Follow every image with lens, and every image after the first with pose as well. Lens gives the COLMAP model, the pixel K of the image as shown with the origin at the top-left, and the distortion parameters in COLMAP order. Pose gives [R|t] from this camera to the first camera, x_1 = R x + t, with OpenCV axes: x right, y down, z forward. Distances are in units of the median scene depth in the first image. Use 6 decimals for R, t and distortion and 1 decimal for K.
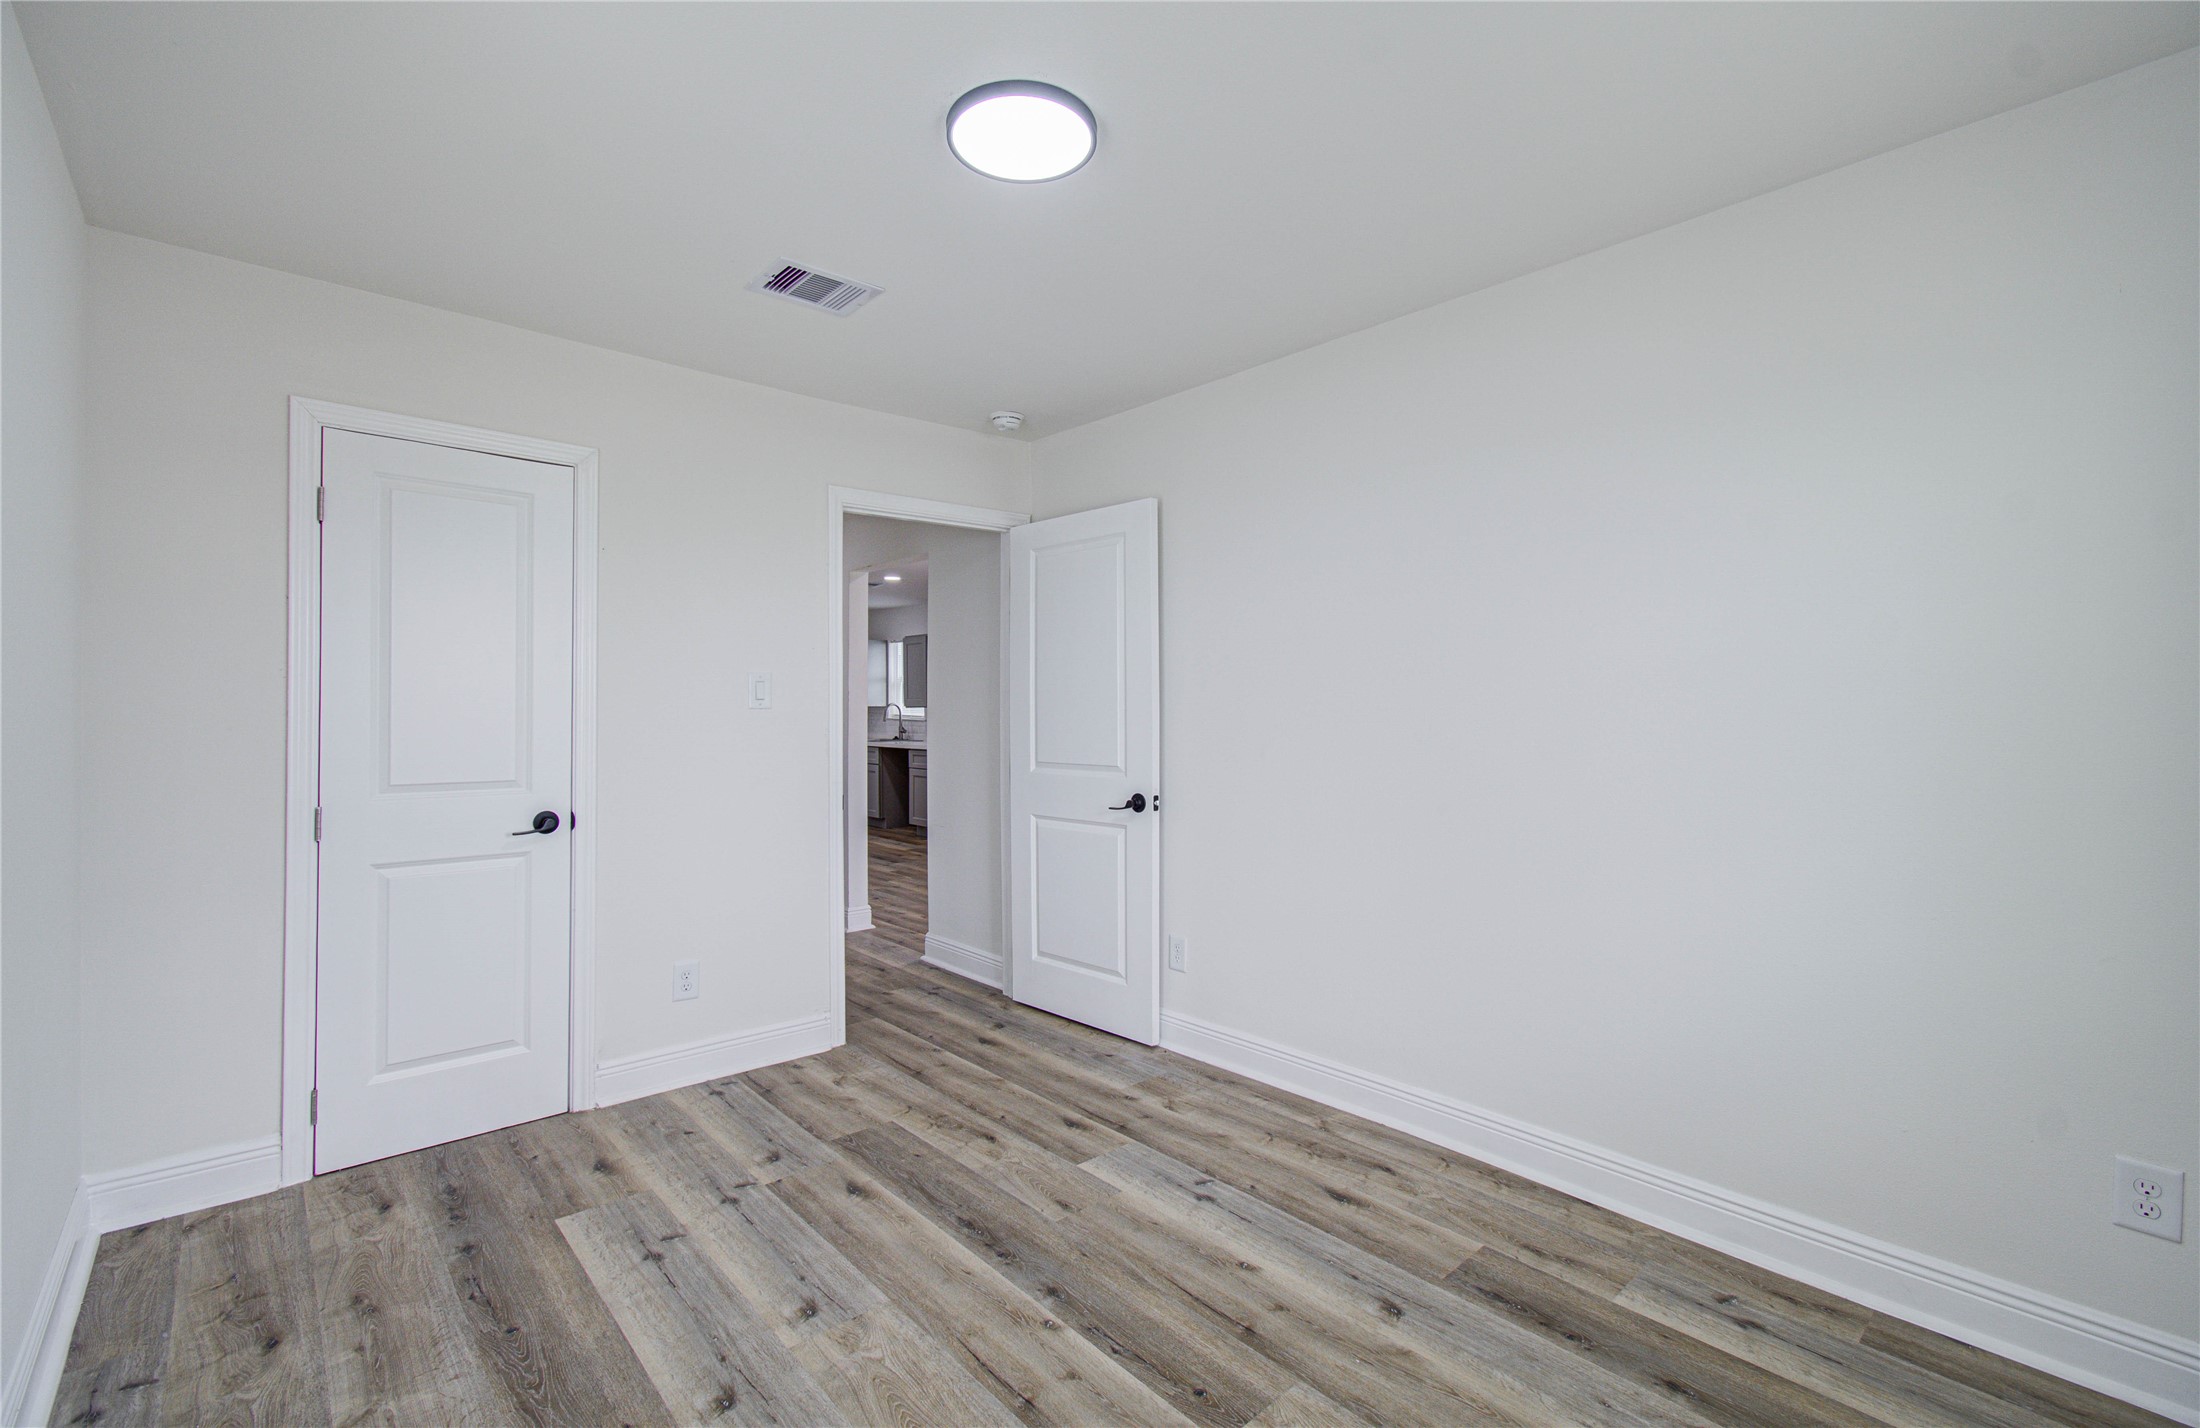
lens RADIAL K [[965.5, 0, 1100.8], [0, 965.5, 694.6], [0, 0, 1]] dist [0.012249, 0.000627]
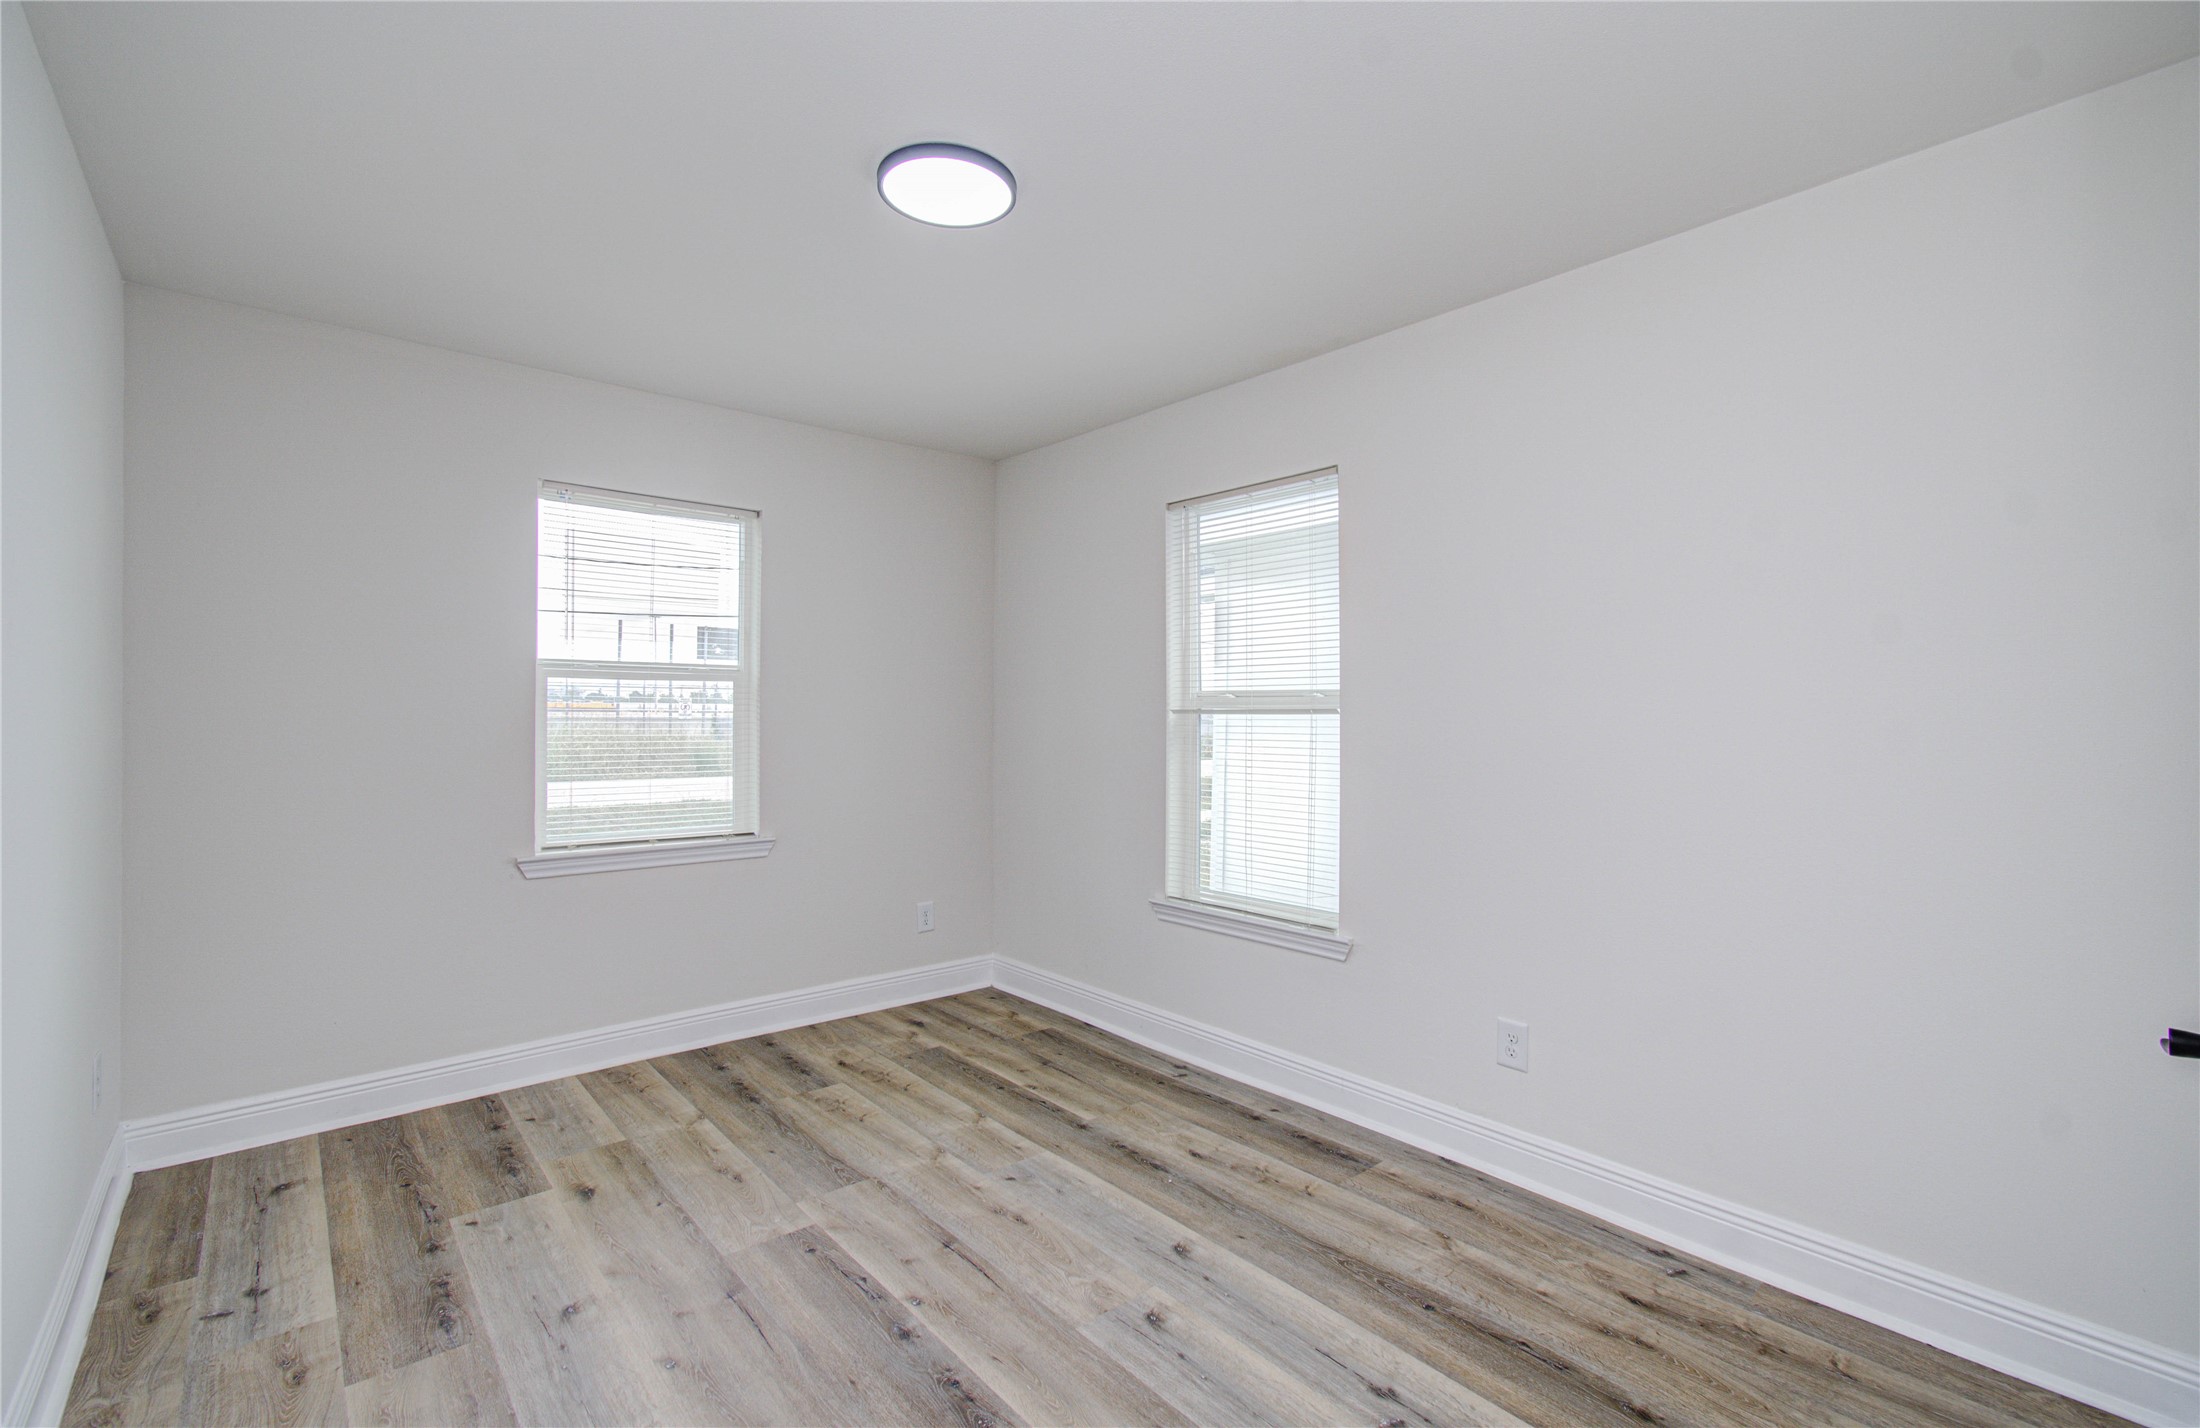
lens RADIAL K [[965.5, 0, 1100.8], [0, 965.5, 694.6], [0, 0, 1]] dist [0.012249, 0.000627]
pose [[-0.999852, -0.002011, 0.017104, -0.265525], [-0.002512, 0.999567, -0.029325, 0.026496], [-0.017038, -0.029364, -0.999424, 2.040007]]
